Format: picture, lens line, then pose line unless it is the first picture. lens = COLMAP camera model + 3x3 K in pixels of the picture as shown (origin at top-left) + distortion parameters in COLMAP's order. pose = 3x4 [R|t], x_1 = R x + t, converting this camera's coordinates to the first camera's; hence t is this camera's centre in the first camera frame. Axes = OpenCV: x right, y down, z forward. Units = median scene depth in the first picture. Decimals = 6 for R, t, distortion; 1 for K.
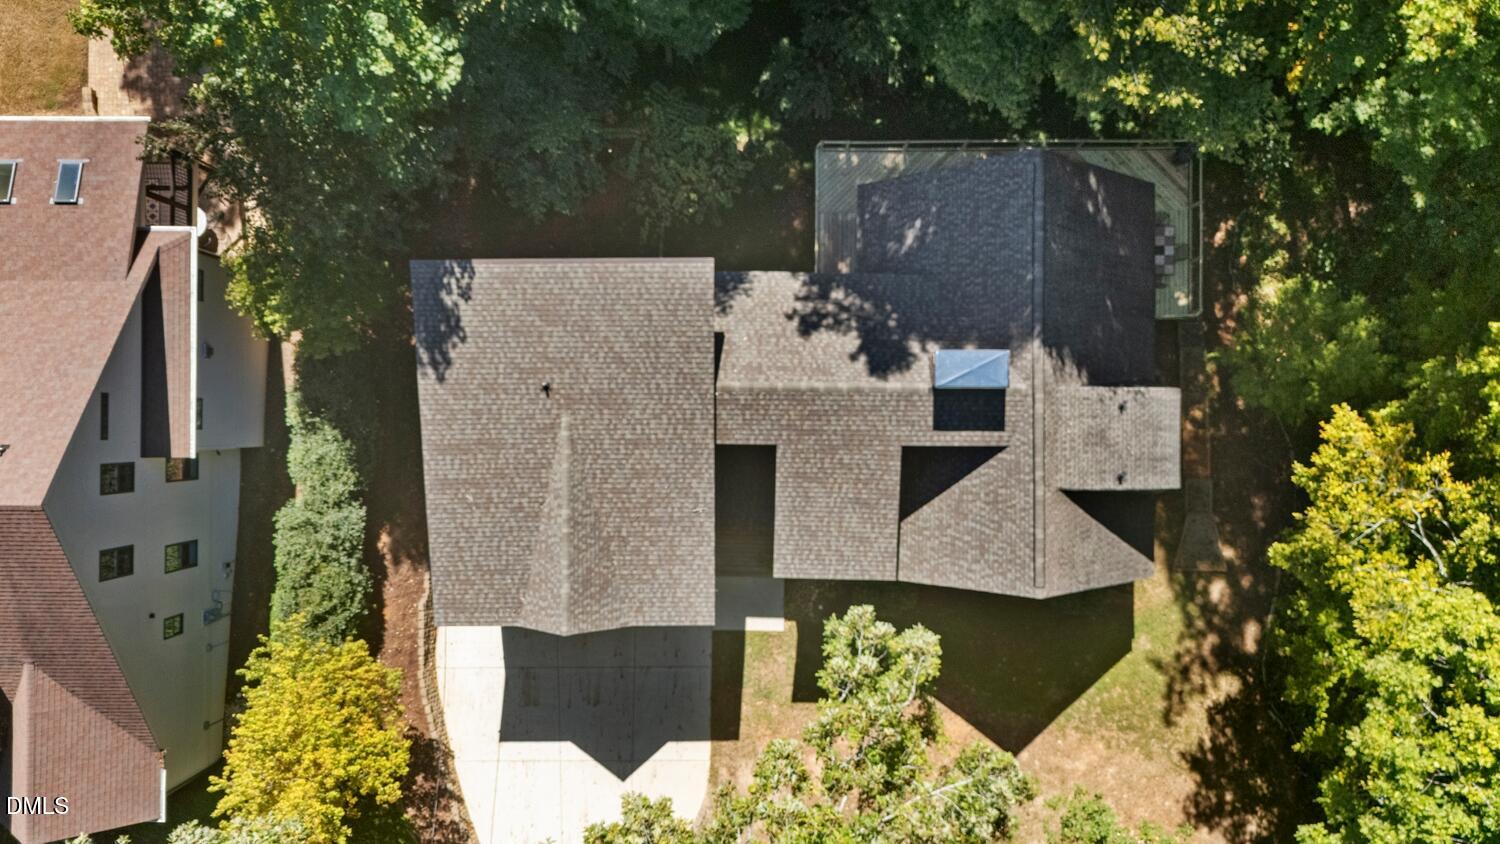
lens RADIAL K [[1084.2, 0, 749.2], [0, 1084.2, 422.5], [0, 0, 1]] dist [0.001785, 0.000116]
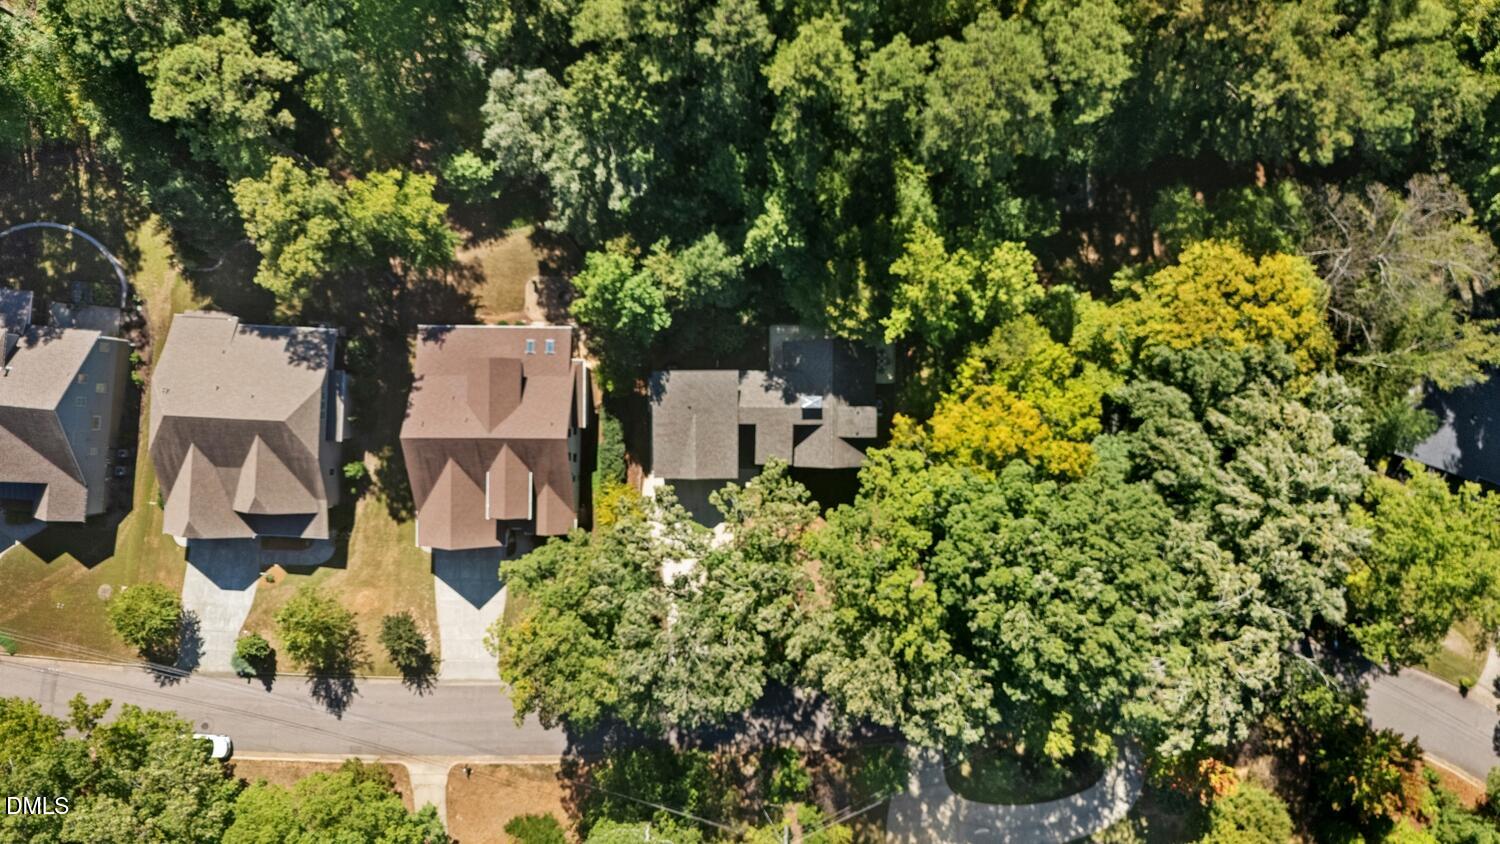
lens RADIAL K [[1084.2, 0, 749.9], [0, 1084.2, 421.3], [0, 0, 1]] dist [0.001785, 0.000116]
pose [[0.999942, 0.000294, 0.010733, -0.033079], [-0.000374, 0.999972, 0.007423, -0.014070], [-0.010731, -0.007426, 0.999915, -2.396583]]
